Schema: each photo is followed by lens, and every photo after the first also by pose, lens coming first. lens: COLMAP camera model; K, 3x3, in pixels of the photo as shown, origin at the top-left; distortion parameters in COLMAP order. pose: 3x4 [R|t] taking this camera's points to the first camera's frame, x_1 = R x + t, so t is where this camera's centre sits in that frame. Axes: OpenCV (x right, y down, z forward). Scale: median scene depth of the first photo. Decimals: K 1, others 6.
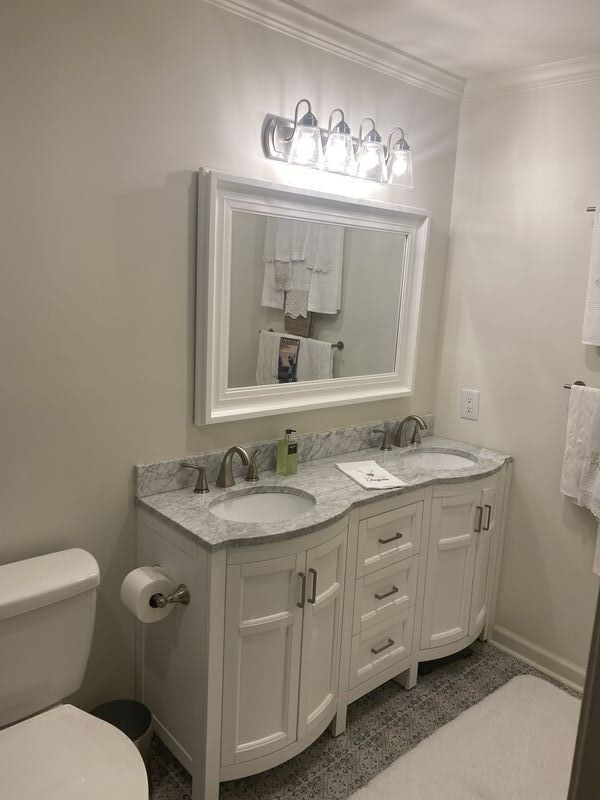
lens RADIAL K [[605.8, 0, 309.7], [0, 605.8, 397.9], [0, 0, 1]] dist [0.035138, -0.008397]
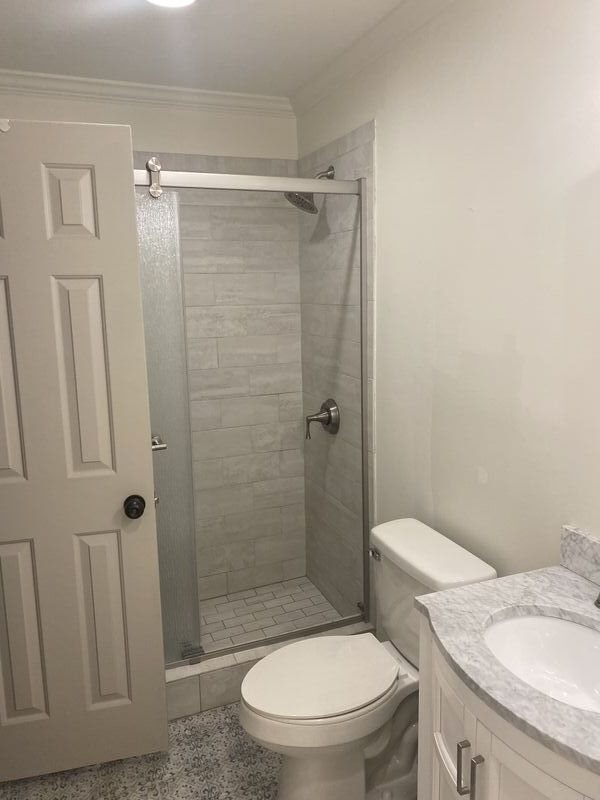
lens RADIAL K [[605.8, 0, 309.7], [0, 605.8, 397.9], [0, 0, 1]] dist [0.035138, -0.008397]
pose [[-0.336937, 0.119061, -0.933969, 0.481738], [-0.179828, 0.965573, 0.187964, -0.120608], [0.924195, 0.231286, -0.303927, 0.780103]]
